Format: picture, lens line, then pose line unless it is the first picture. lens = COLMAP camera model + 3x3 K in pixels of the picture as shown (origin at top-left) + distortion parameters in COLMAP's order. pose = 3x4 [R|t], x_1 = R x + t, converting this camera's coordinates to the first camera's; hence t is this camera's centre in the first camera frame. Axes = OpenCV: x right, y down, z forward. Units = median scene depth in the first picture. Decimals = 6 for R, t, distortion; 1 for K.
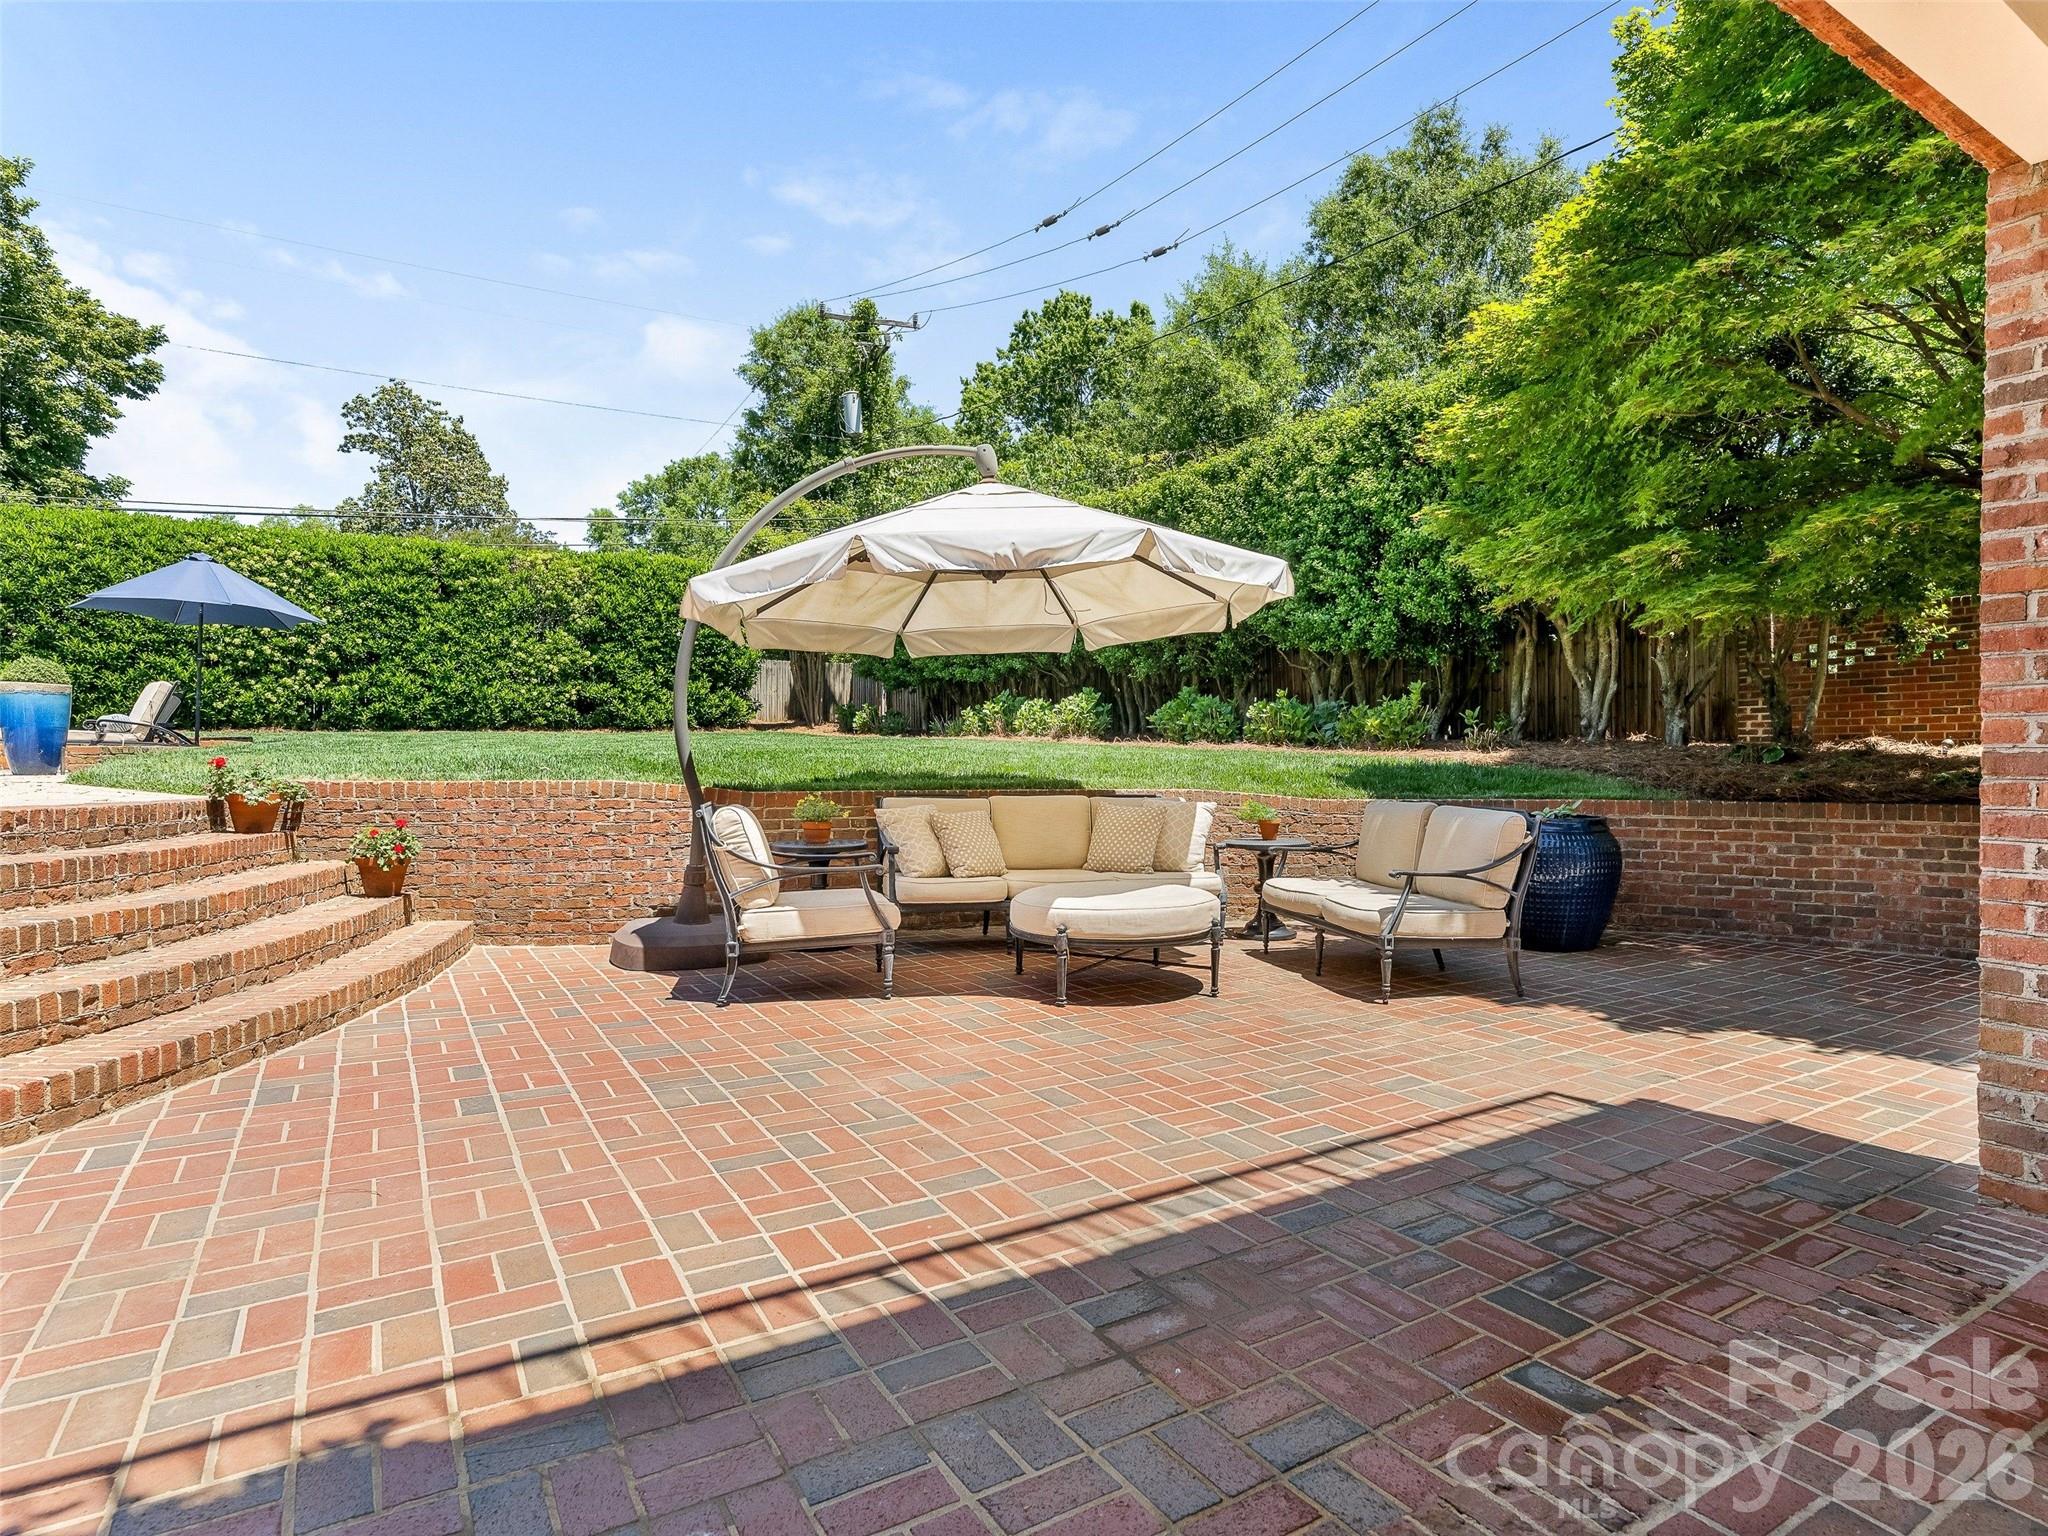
lens RADIAL K [[1113.3, 0, 1027.9], [0, 1113.3, 765.3], [0, 0, 1]] dist [-0.000794, -0.000528]
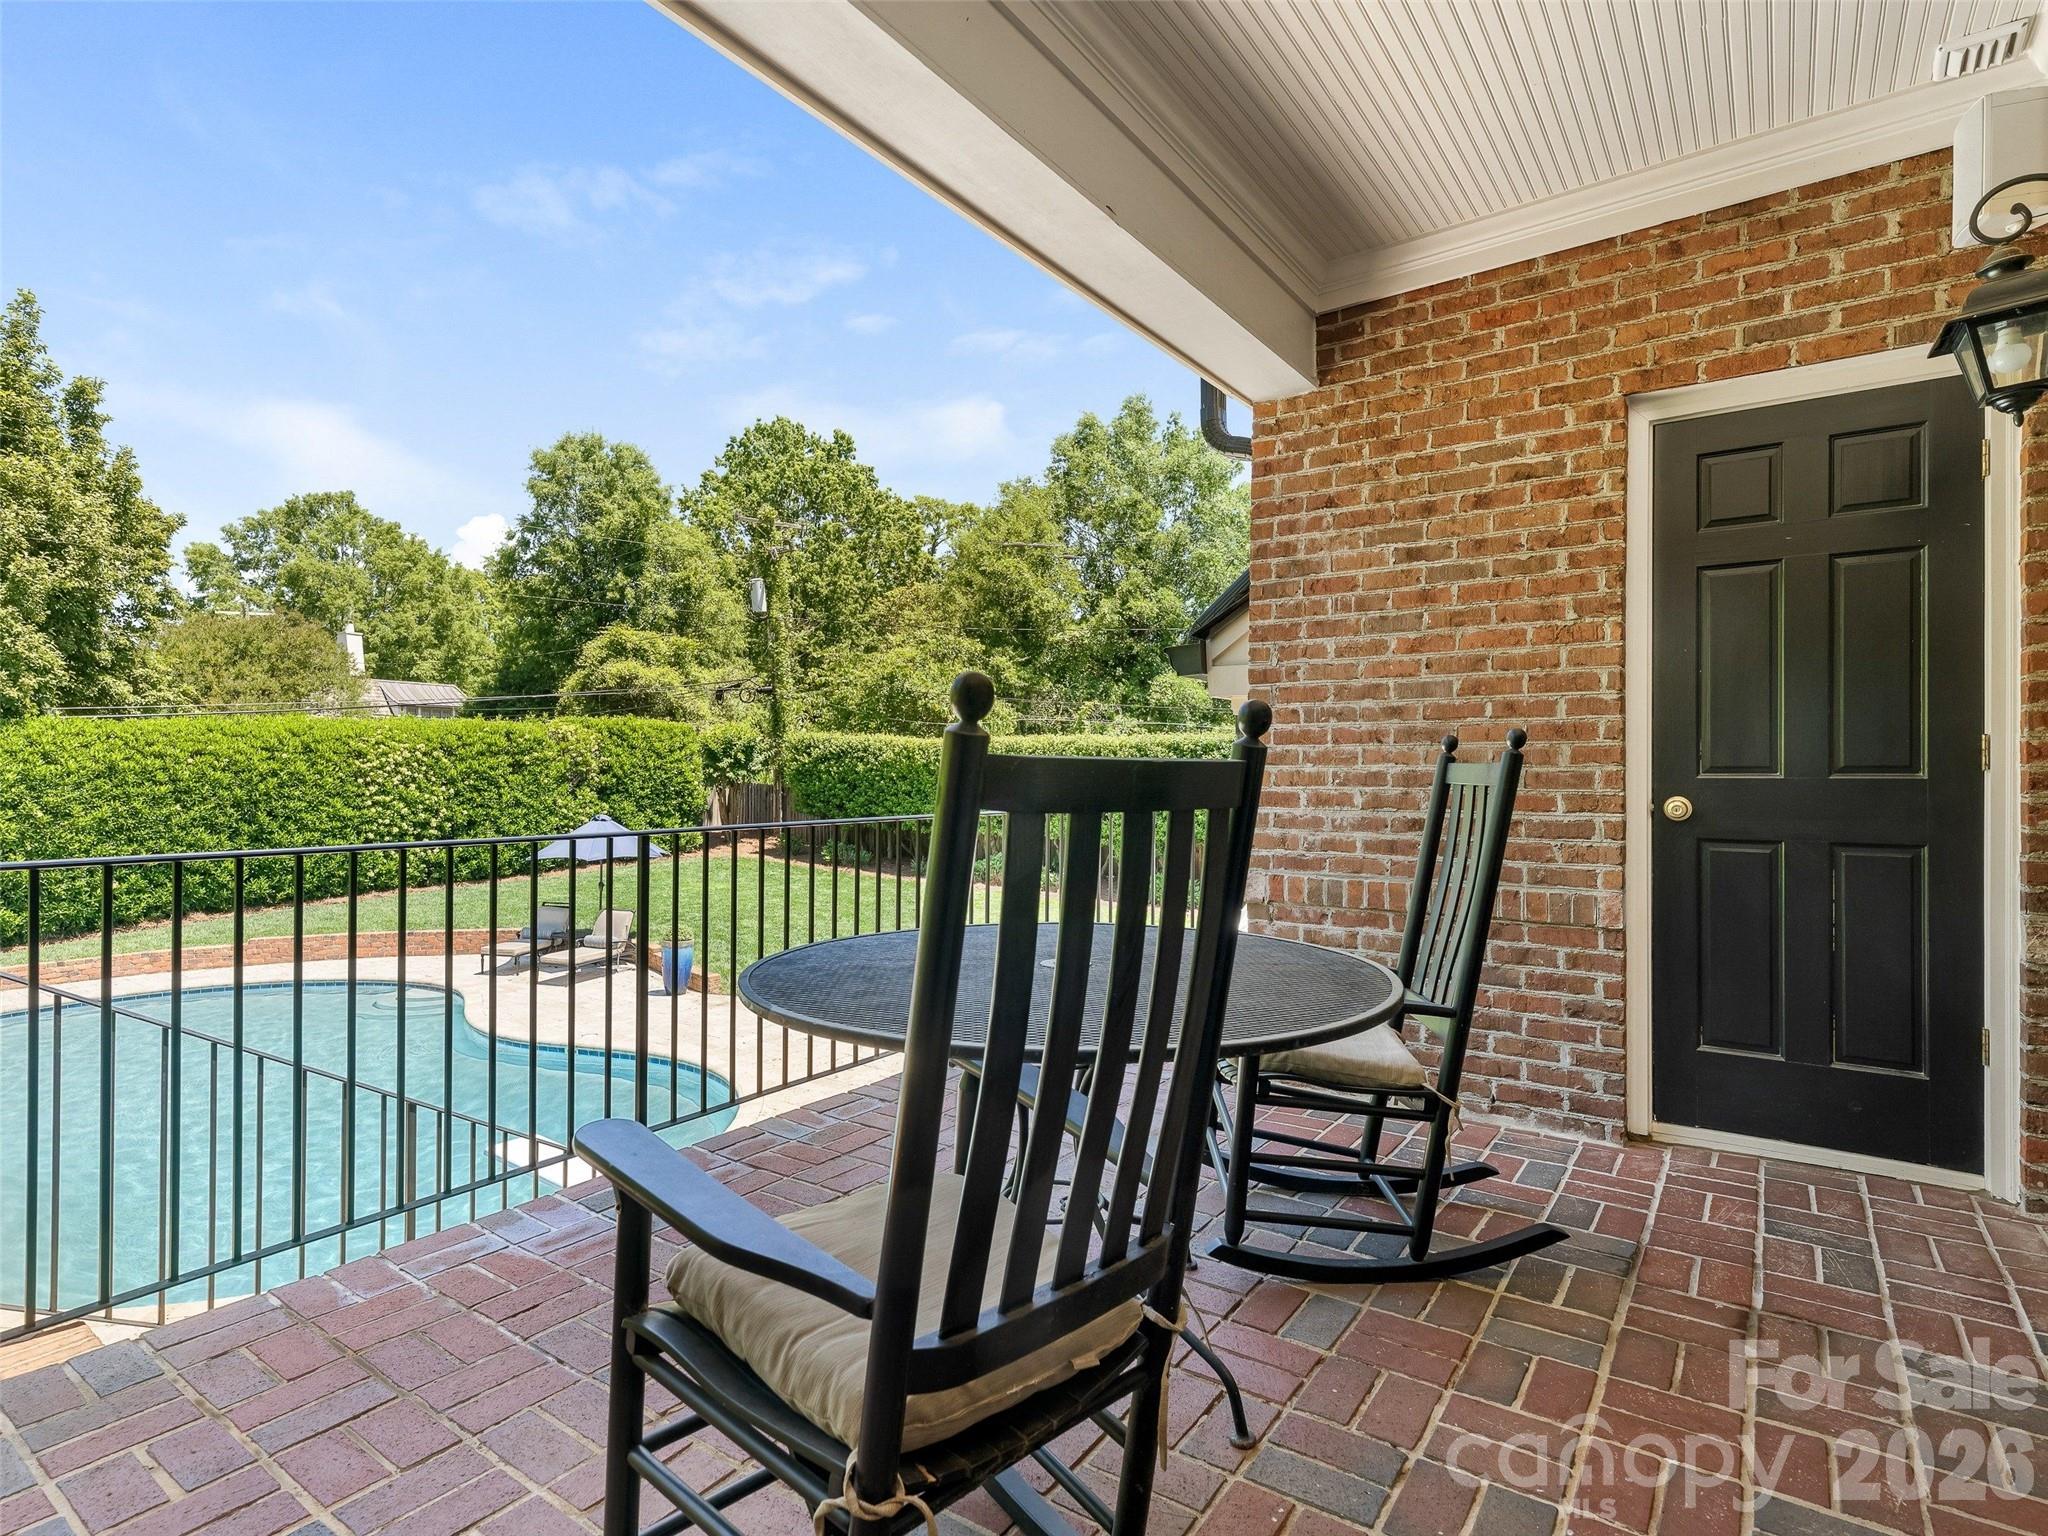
lens RADIAL K [[1044.8, 0, 1004.7], [0, 1044.8, 775.6], [0, 0, 1]] dist [0.024115, -0.000944]
pose [[0.933733, -0.002253, 0.357964, -0.457941], [0.005502, 0.999952, -0.008057, -0.140003], [-0.357928, 0.009493, 0.933701, -0.318854]]
